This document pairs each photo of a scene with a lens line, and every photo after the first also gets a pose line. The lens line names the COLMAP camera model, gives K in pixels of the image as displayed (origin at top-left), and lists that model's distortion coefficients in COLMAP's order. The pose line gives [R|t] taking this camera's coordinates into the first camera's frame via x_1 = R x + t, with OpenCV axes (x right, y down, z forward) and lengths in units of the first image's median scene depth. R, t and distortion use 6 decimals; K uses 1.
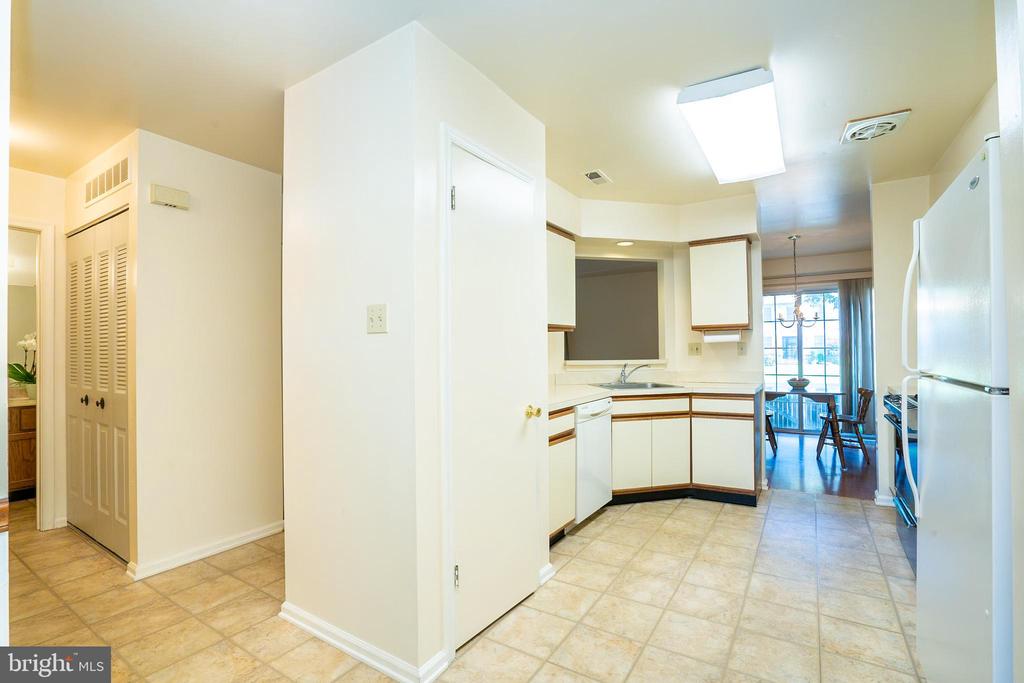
lens RADIAL K [[473.9, 0, 514.2], [0, 473.9, 346.2], [0, 0, 1]] dist [-0.036247, 0.014095]
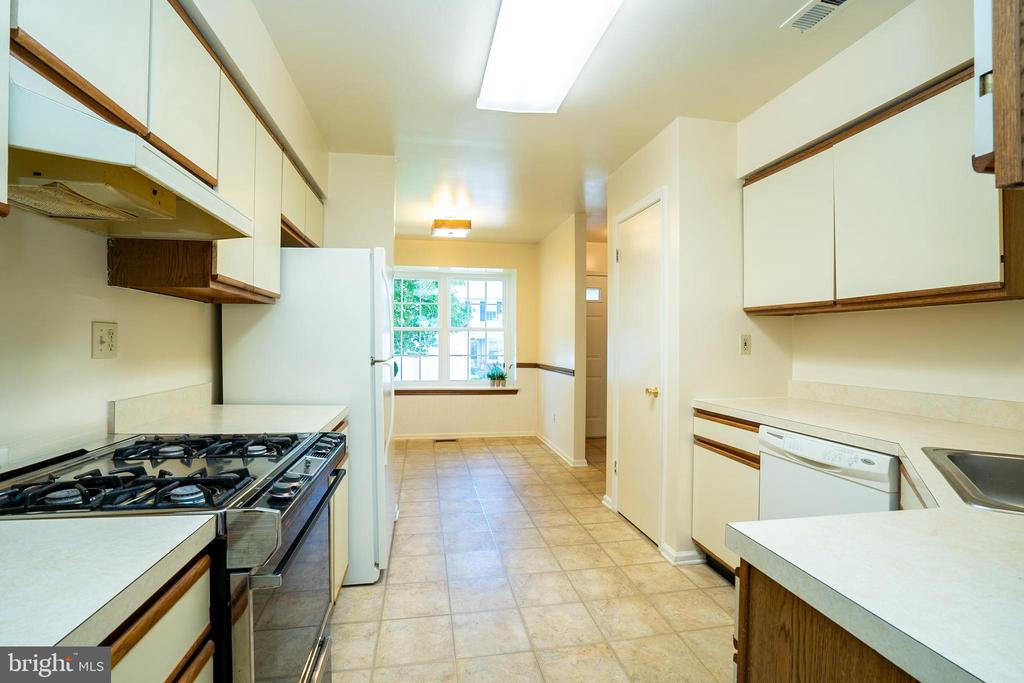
lens RADIAL K [[473.9, 0, 510.5], [0, 473.9, 341.2], [0, 0, 1]] dist [-0.036247, 0.014095]
pose [[-0.736548, 0.005260, -0.676365, 0.689861], [0.010963, 0.999931, -0.004162, 0.004383], [0.676297, -0.010480, -0.736555, 1.022234]]
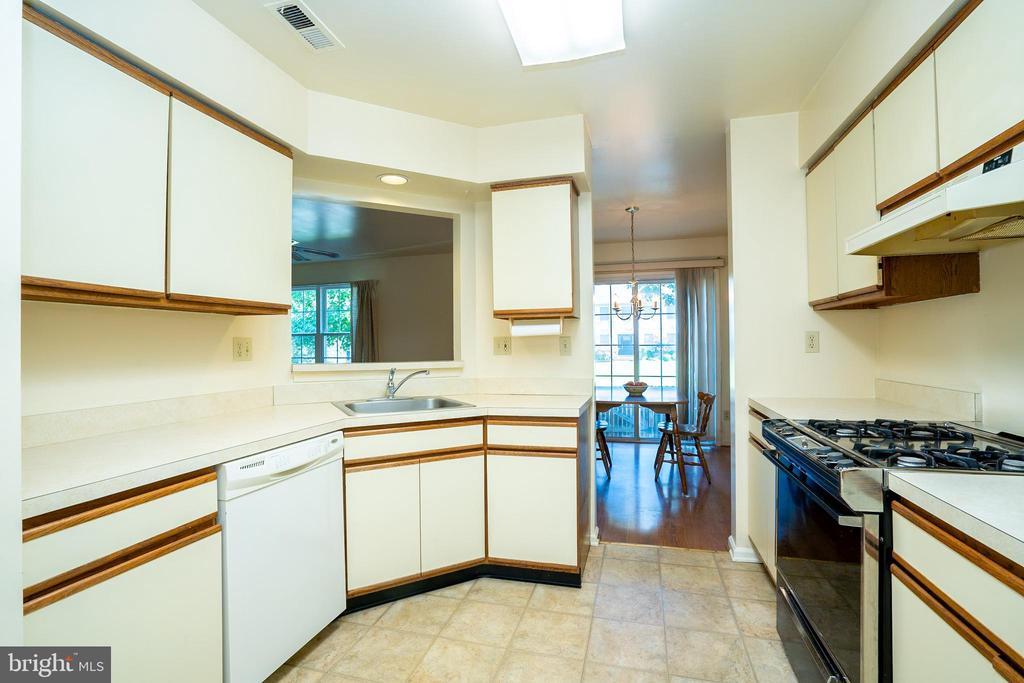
lens RADIAL K [[473.9, 0, 505.4], [0, 473.9, 343.8], [0, 0, 1]] dist [-0.036247, 0.014095]
pose [[0.959094, 0.005102, 0.283042, 0.218249], [-0.005778, 0.999982, 0.001556, 0.002183], [-0.283029, -0.003128, 0.959106, 0.382705]]
